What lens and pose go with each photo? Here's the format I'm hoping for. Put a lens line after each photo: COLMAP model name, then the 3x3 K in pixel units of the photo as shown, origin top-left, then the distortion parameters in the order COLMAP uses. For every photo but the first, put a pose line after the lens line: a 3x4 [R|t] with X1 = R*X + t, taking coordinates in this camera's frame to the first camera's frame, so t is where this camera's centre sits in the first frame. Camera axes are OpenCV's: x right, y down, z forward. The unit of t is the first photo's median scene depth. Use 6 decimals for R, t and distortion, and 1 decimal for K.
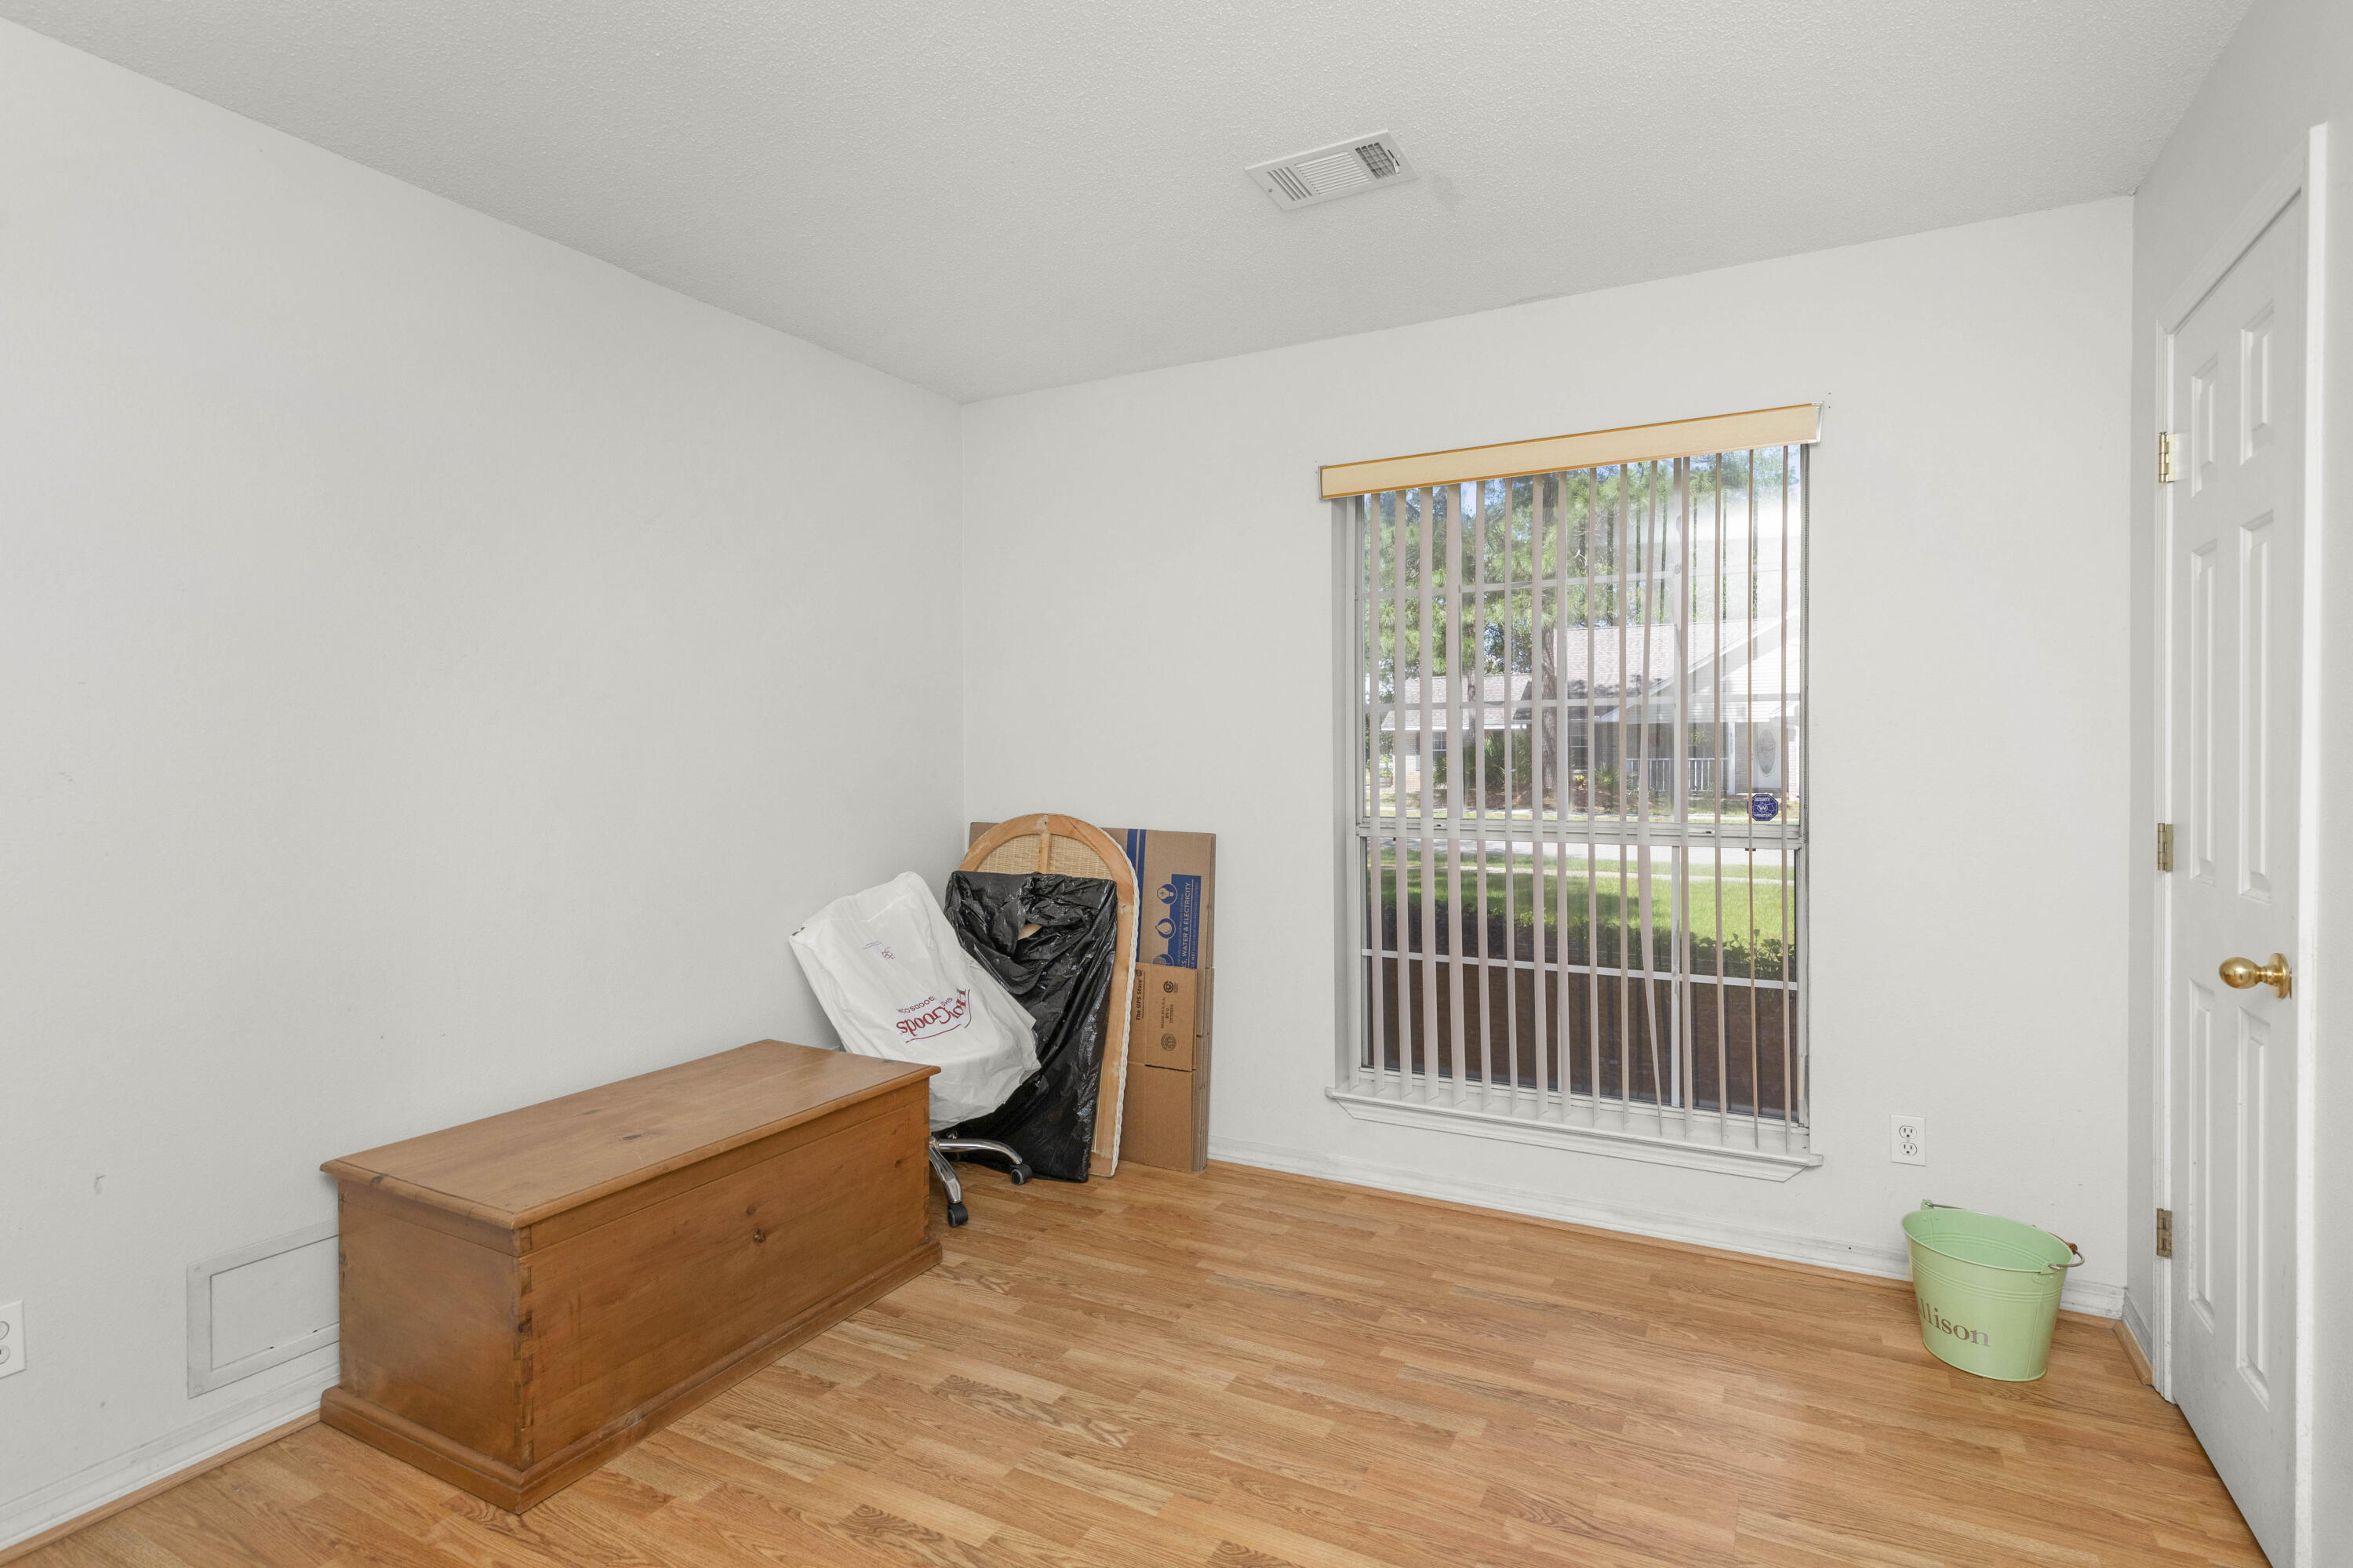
lens RADIAL K [[1123.2, 0, 1207.2], [0, 1123.2, 774.8], [0, 0, 1]] dist [0.008183, 0.000297]
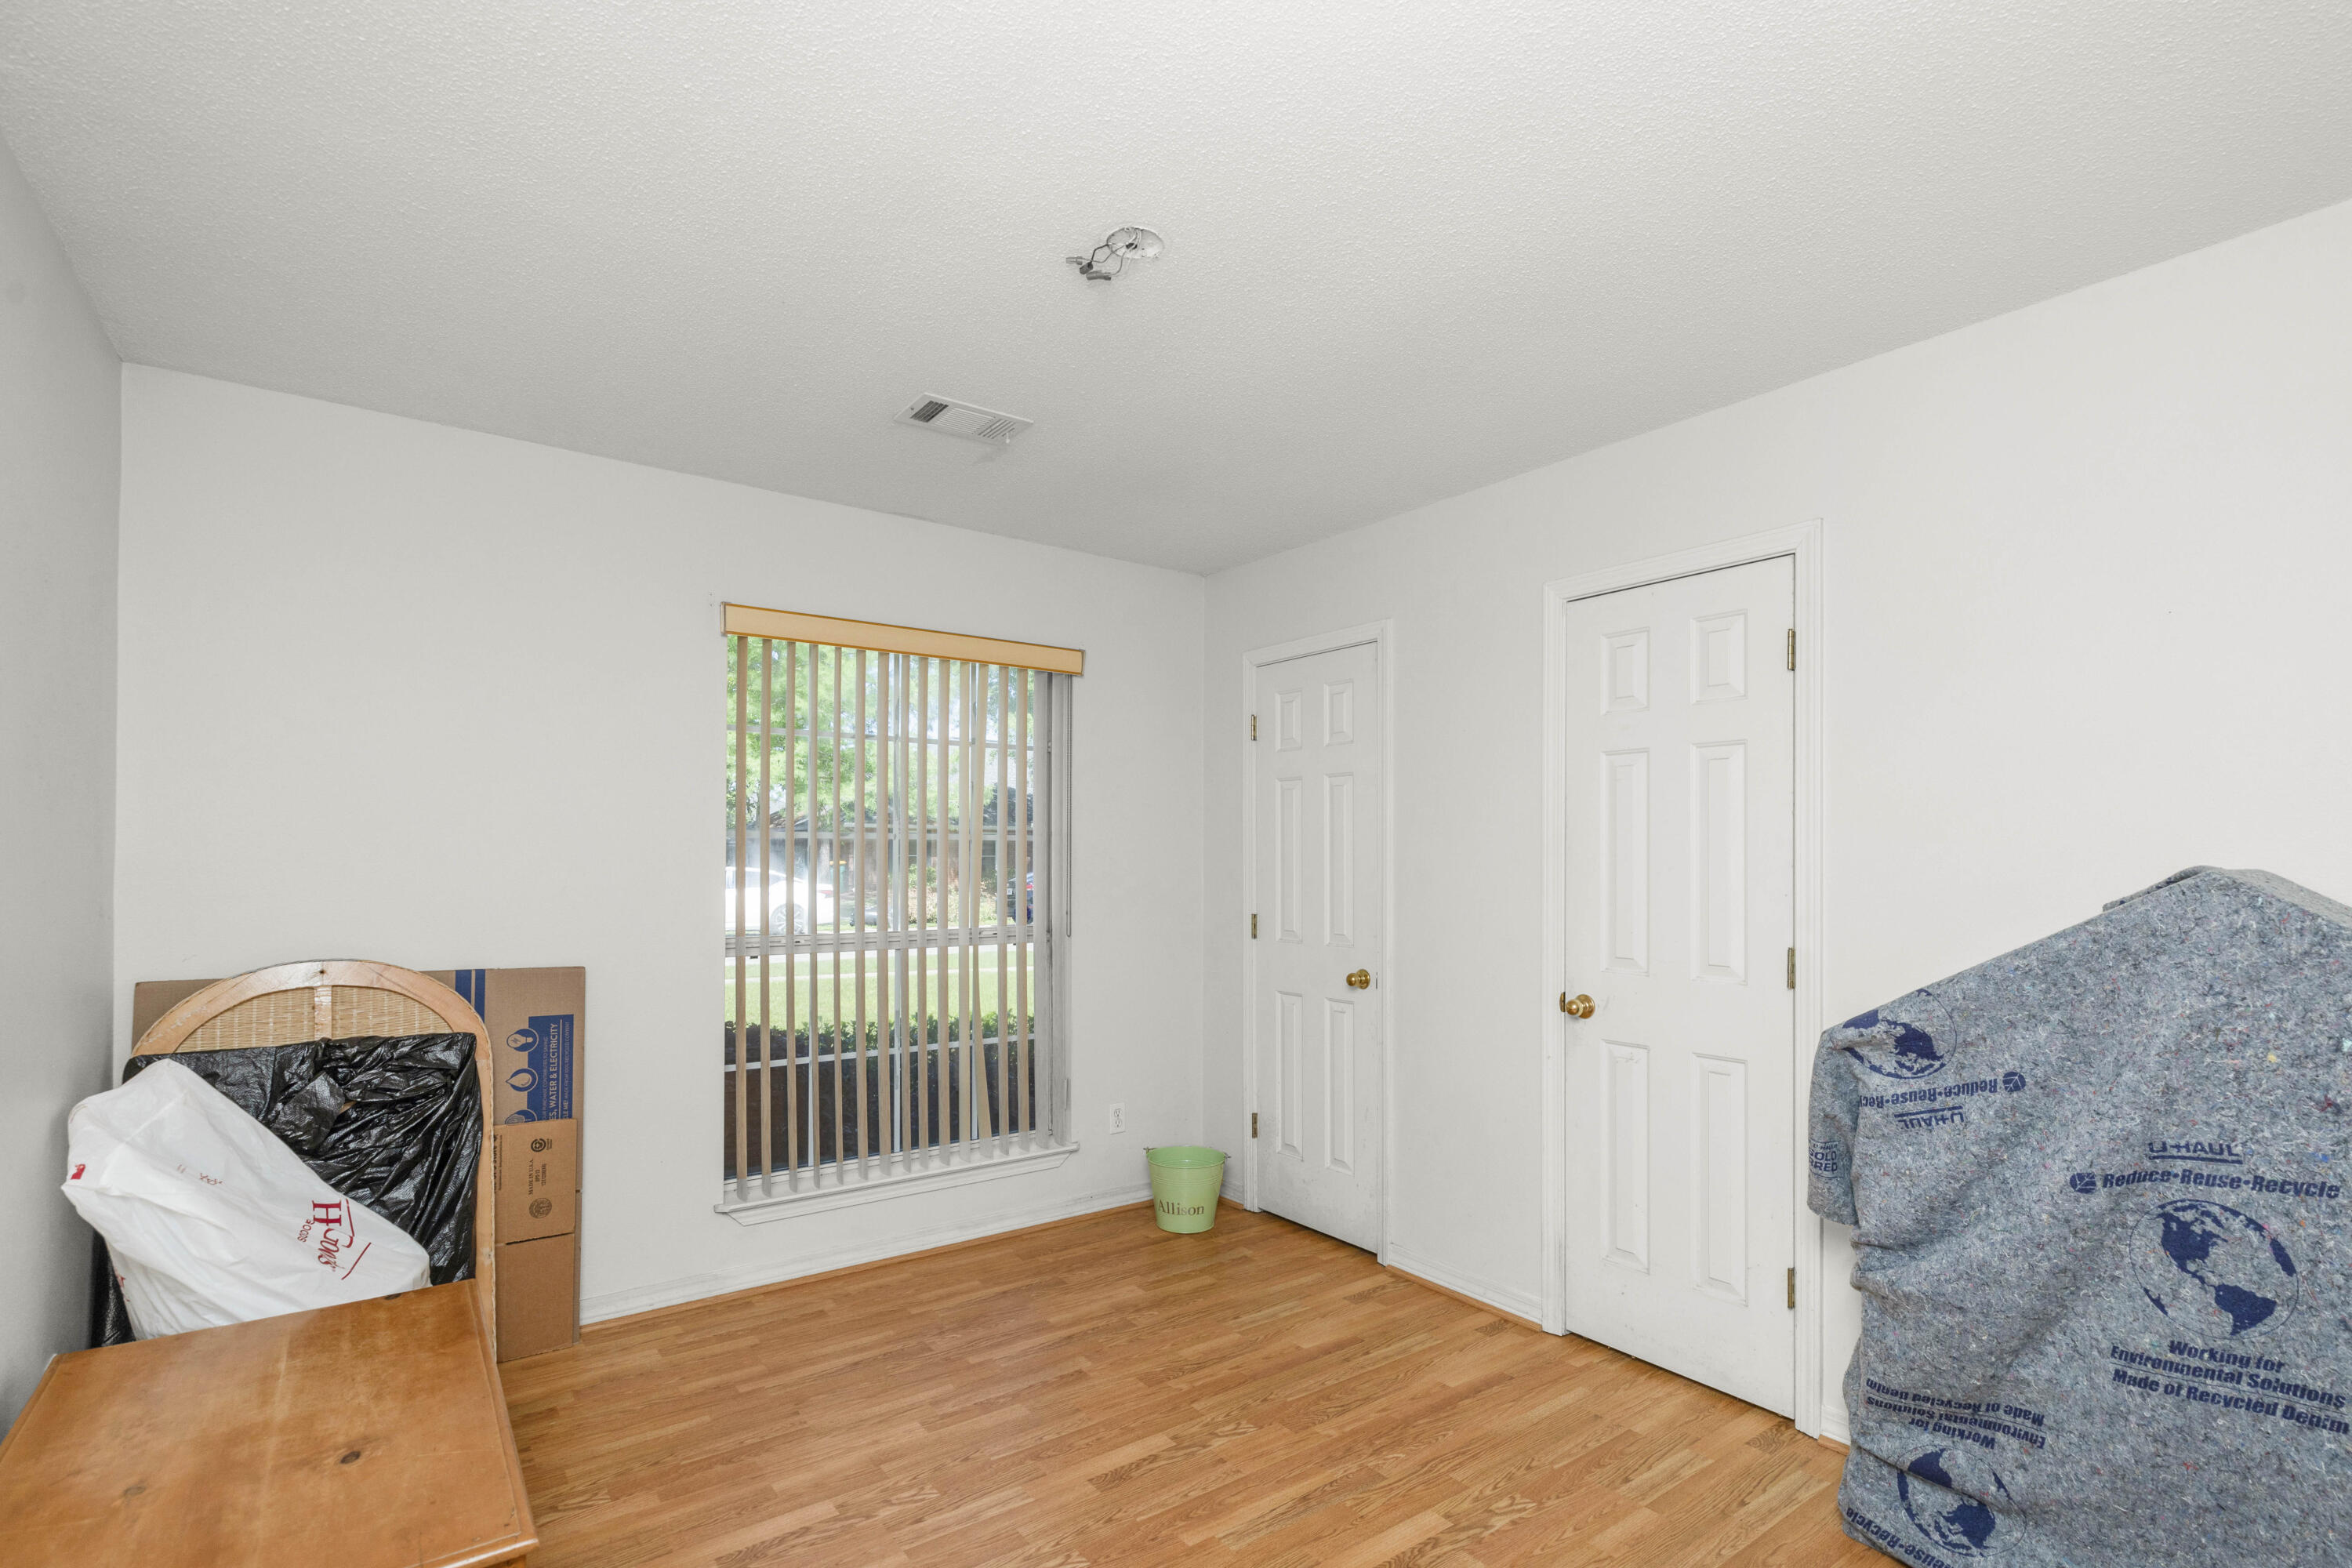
lens RADIAL K [[1142.9, 0, 1134.6], [0, 1142.9, 855.7], [0, 0, 1]] dist [0.019084, -0.000613]
pose [[0.461594, 0.008780, 0.887048, -0.709977], [0.011984, 0.999798, -0.016132, -0.020114], [-0.887010, 0.018077, 0.461396, 0.191323]]
